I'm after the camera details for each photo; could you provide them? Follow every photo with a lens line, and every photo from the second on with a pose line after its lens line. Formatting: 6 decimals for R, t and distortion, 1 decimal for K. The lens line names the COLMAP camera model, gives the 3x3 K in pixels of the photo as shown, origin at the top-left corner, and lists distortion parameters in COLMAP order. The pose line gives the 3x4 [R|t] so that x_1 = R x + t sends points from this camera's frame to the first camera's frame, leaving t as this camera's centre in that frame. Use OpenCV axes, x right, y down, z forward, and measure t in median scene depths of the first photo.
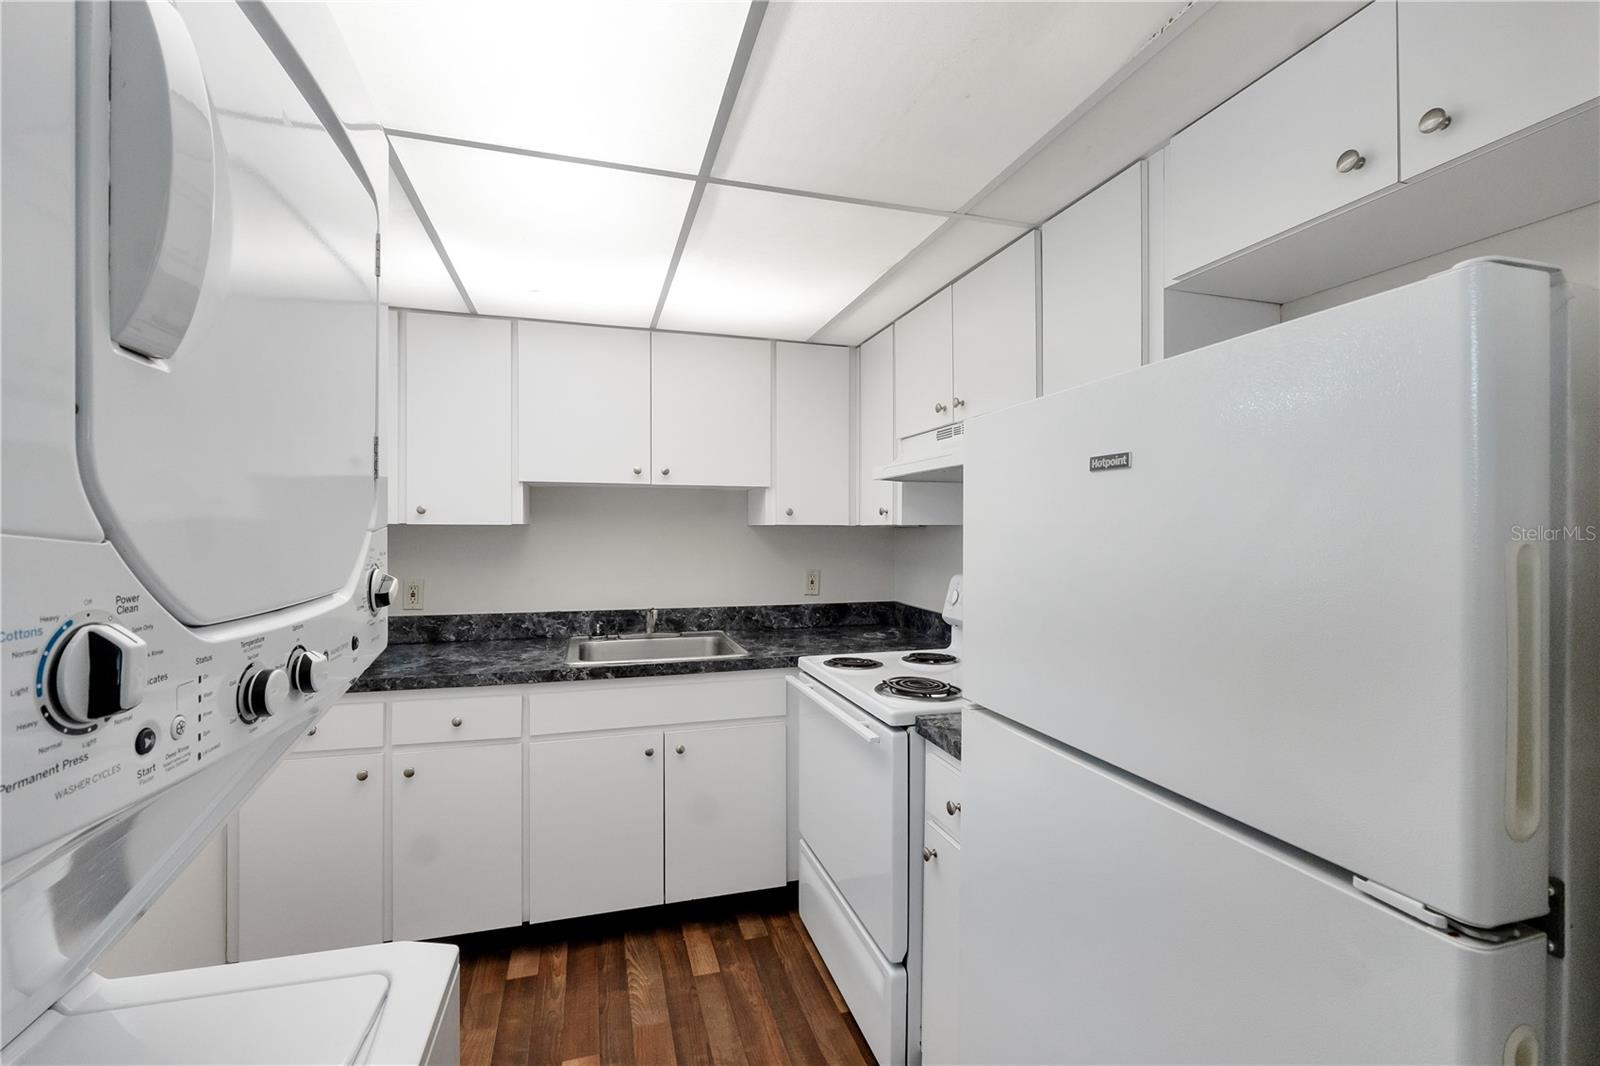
lens RADIAL K [[685.9, 0, 800.0], [0, 685.9, 533.0], [0, 0, 1]] dist [-0.000091, -0.000113]
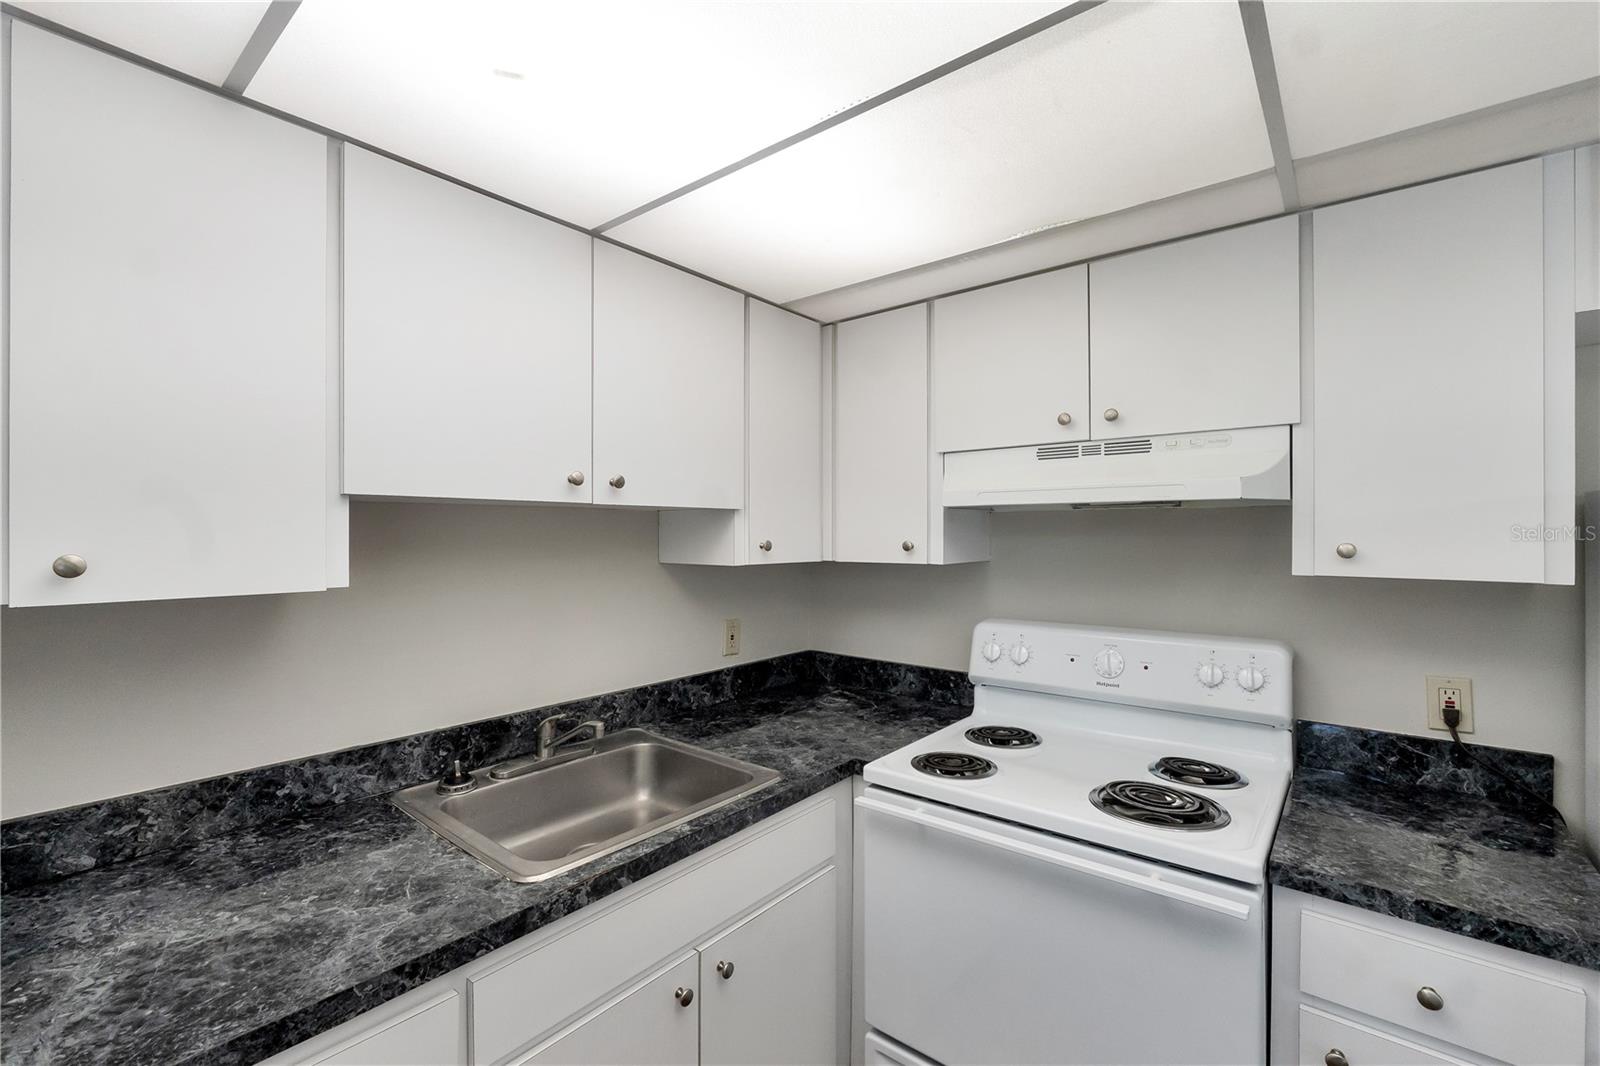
lens RADIAL K [[676.4, 0, 800.0], [0, 676.4, 533.0], [0, 0, 1]] dist [-0.003989, -0.001136]
pose [[0.830164, -0.003775, 0.557506, -0.367605], [0.006511, 0.999975, -0.002924, -0.041275], [-0.557481, 0.006057, 0.830168, 0.413753]]
